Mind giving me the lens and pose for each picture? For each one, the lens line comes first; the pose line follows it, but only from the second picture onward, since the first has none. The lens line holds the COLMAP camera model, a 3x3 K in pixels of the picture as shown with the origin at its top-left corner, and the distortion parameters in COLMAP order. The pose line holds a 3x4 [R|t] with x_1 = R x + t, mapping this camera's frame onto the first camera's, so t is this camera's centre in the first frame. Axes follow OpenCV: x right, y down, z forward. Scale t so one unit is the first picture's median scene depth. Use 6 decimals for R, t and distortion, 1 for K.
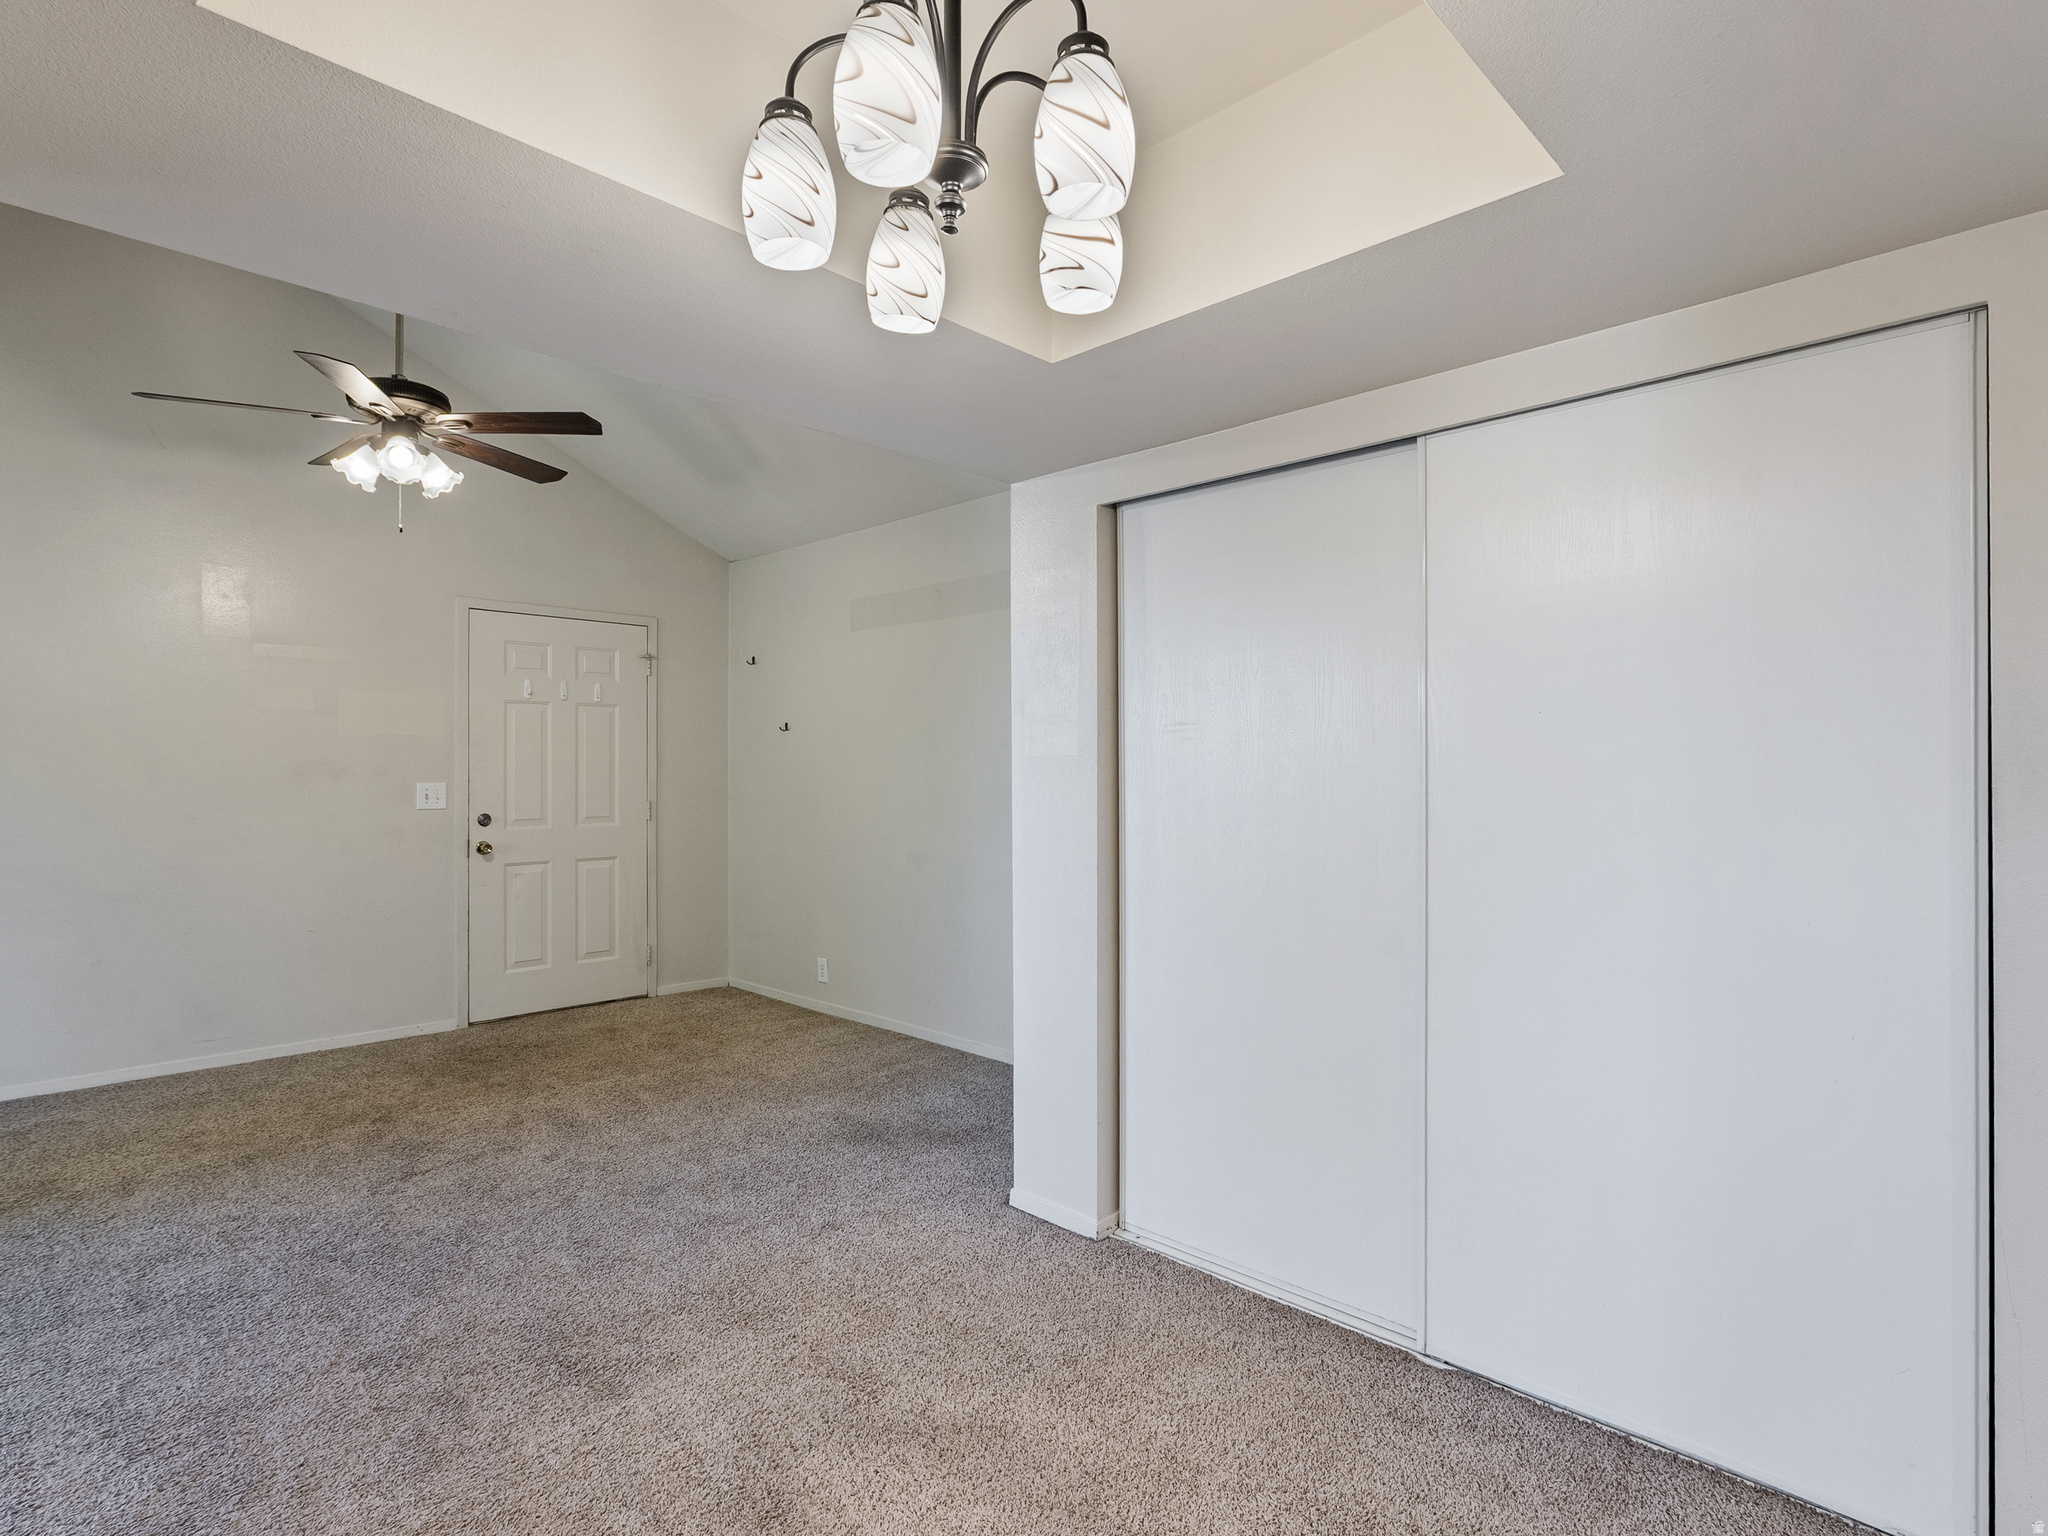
lens RADIAL K [[1056.8, 0, 1024.0], [0, 1056.8, 768.0], [0, 0, 1]] dist [0.000410, 0.000666]
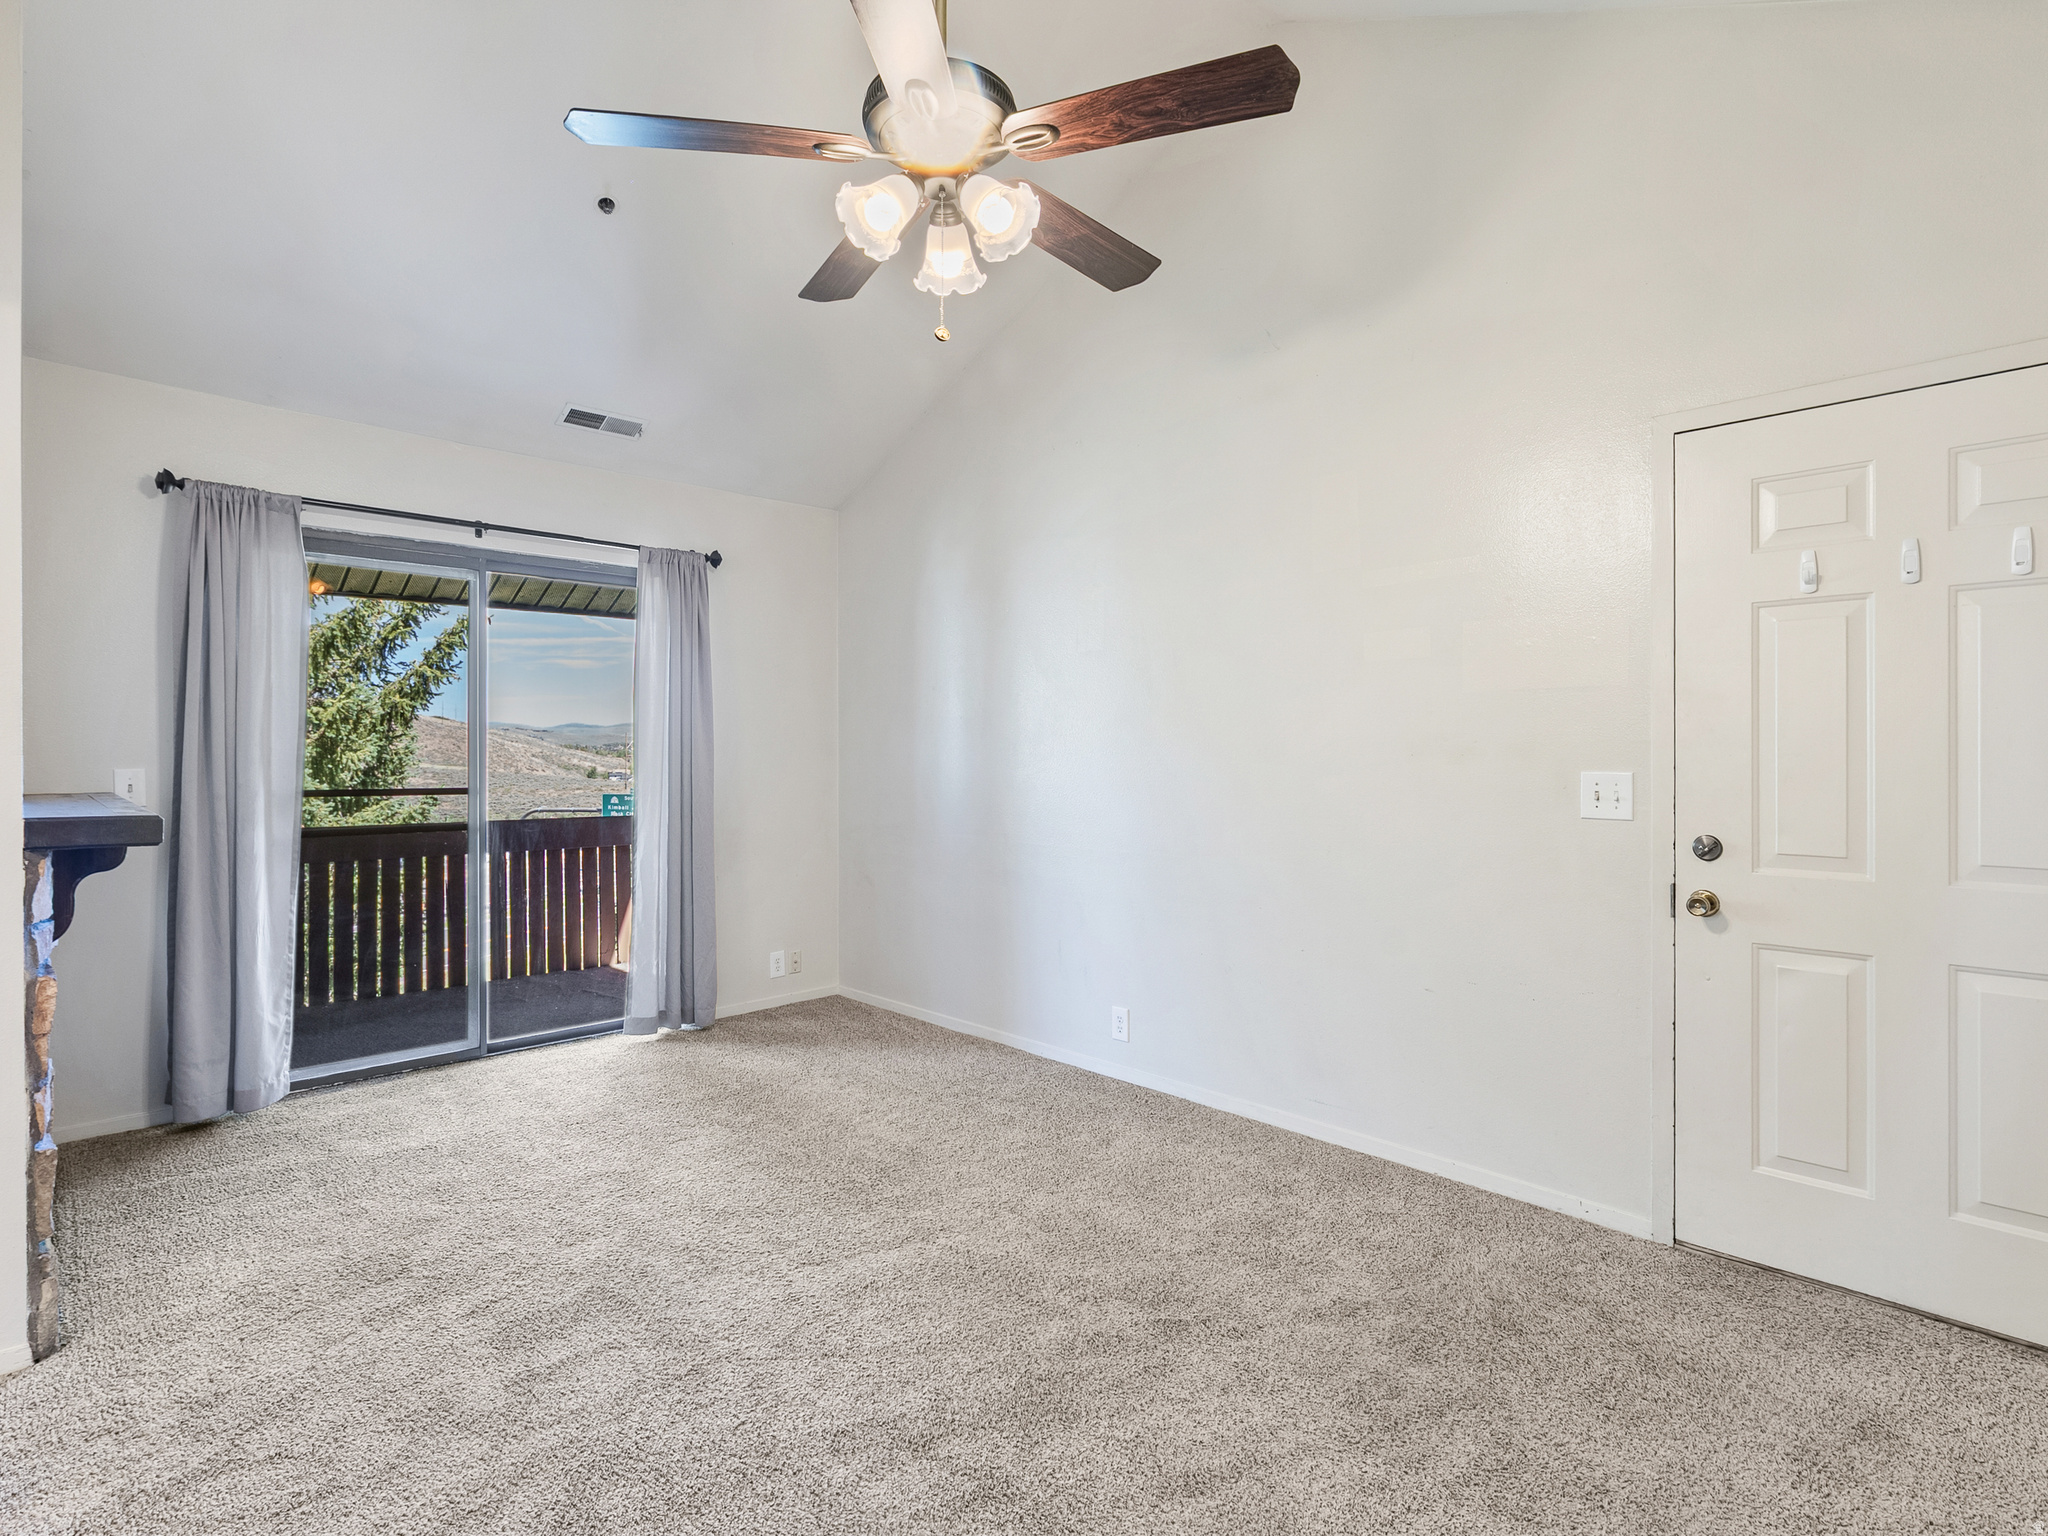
lens RADIAL K [[1052.1, 0, 1029.3], [0, 1052.1, 751.3], [0, 0, 1]] dist [-0.005813, 0.002503]
pose [[-0.026378, -0.000672, -0.999652, -0.006905], [-0.001792, 0.999998, -0.000625, 0.005783], [0.999650, 0.001775, -0.026380, 0.910569]]
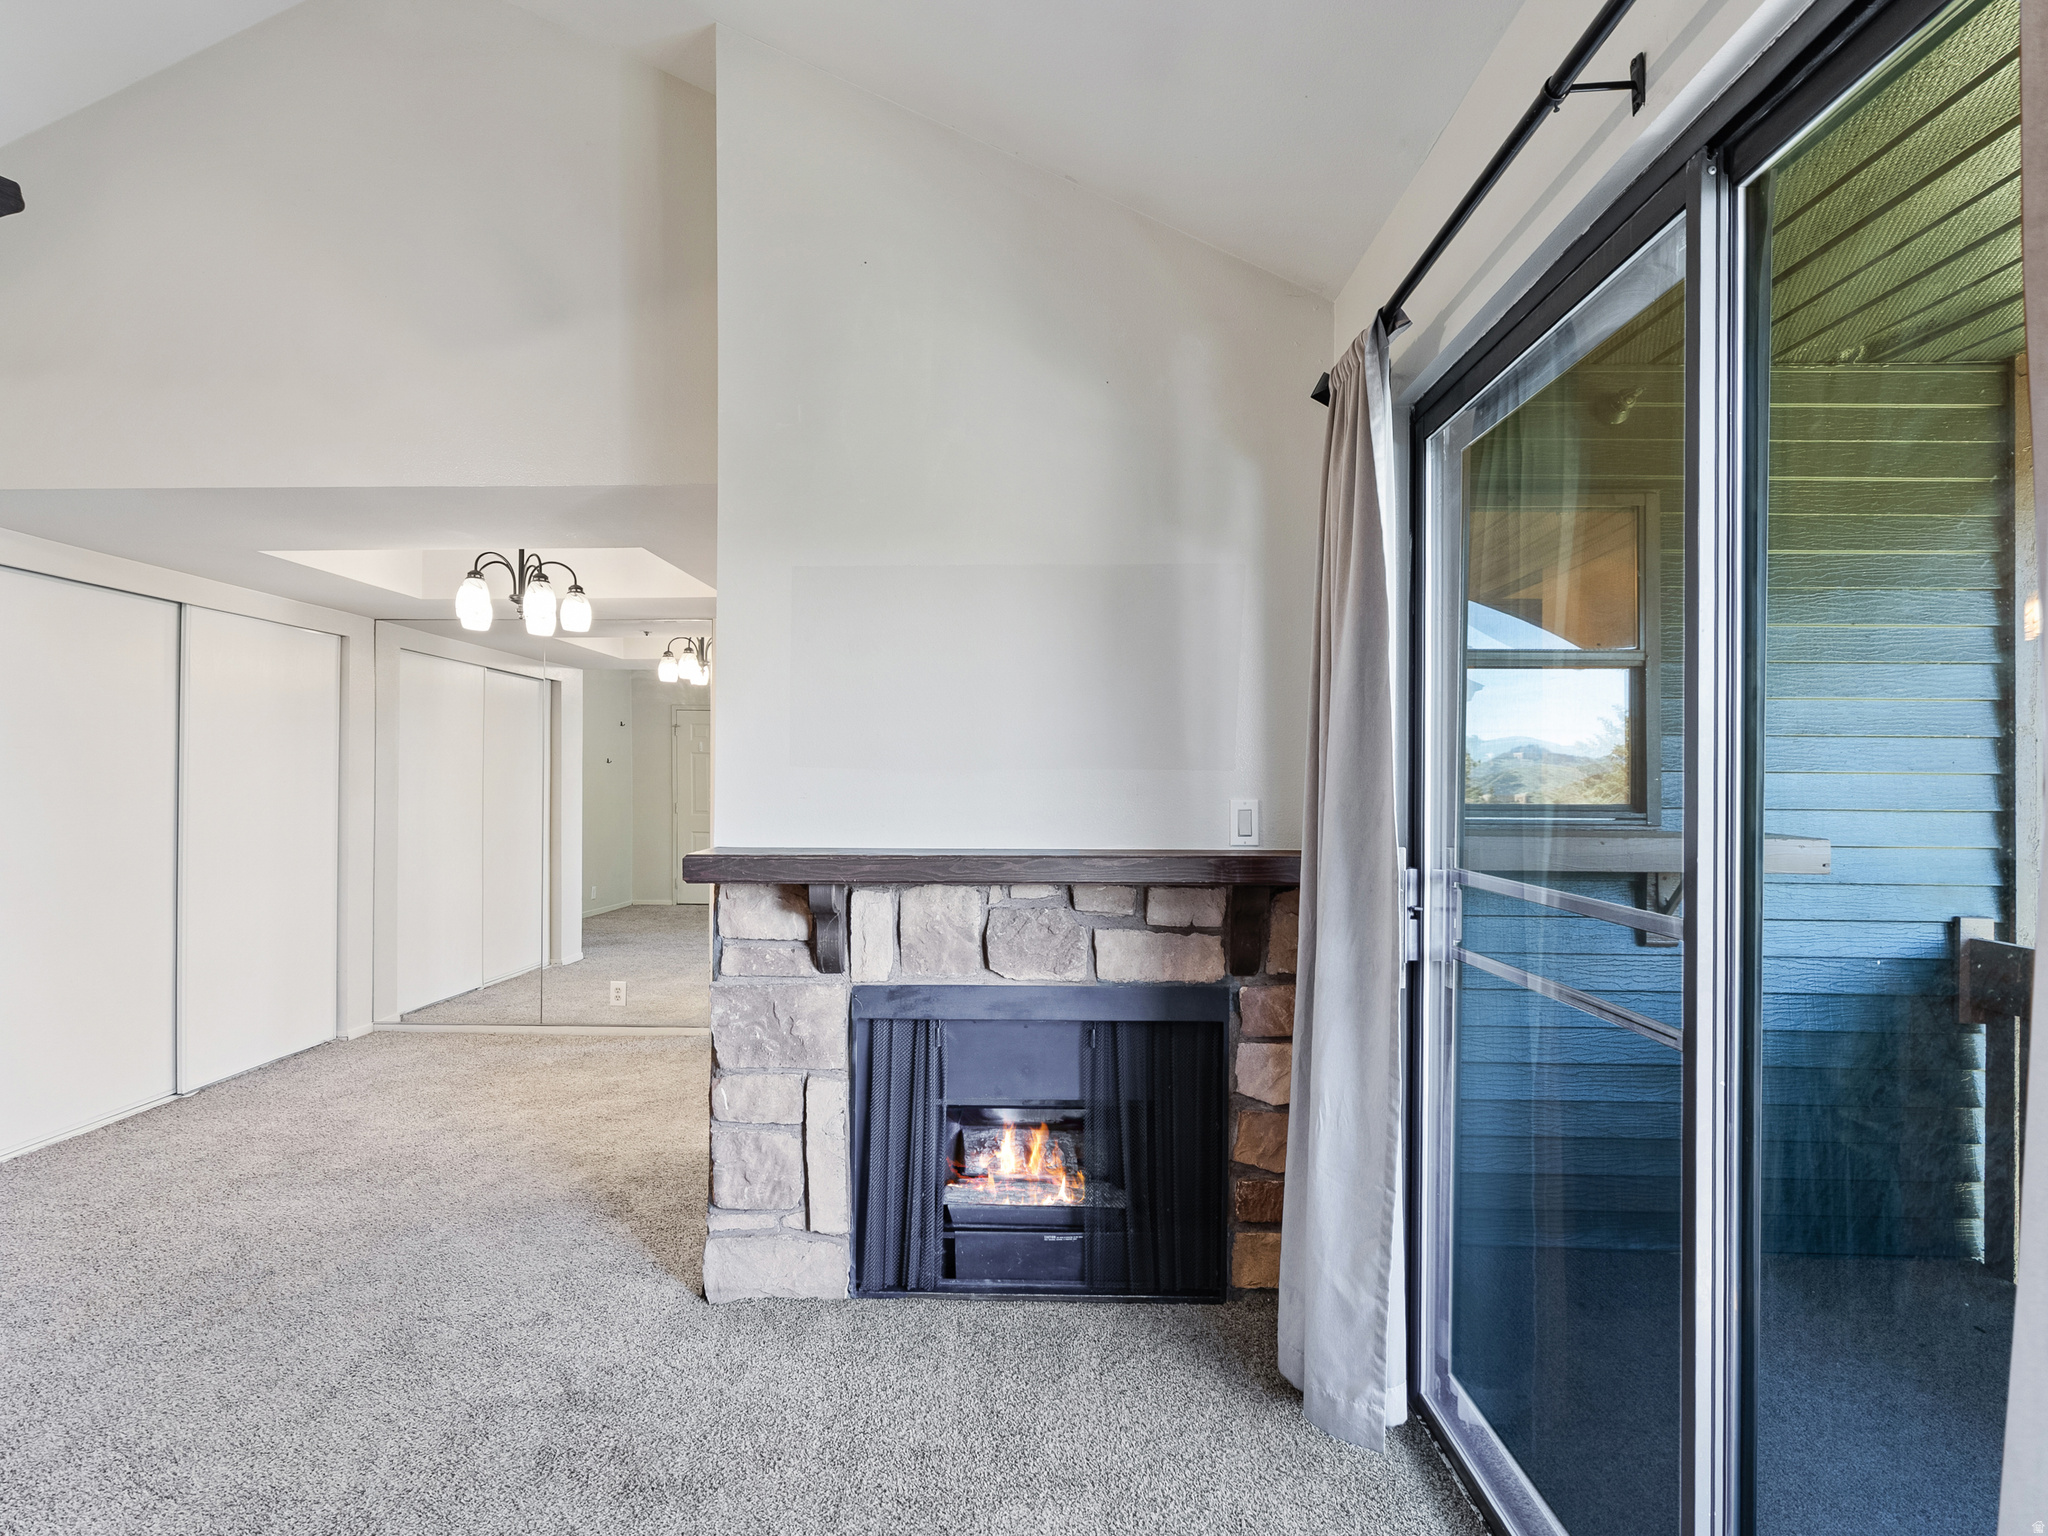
lens RADIAL K [[1043.0, 0, 1024.8], [0, 1043.0, 781.4], [0, 0, 1]] dist [-0.004259, 0.003148]
pose [[-0.684779, 0.003523, 0.728742, -1.157282], [-0.001768, 0.999977, -0.006496, 0.004949], [-0.728748, -0.005736, -0.684758, 0.686231]]
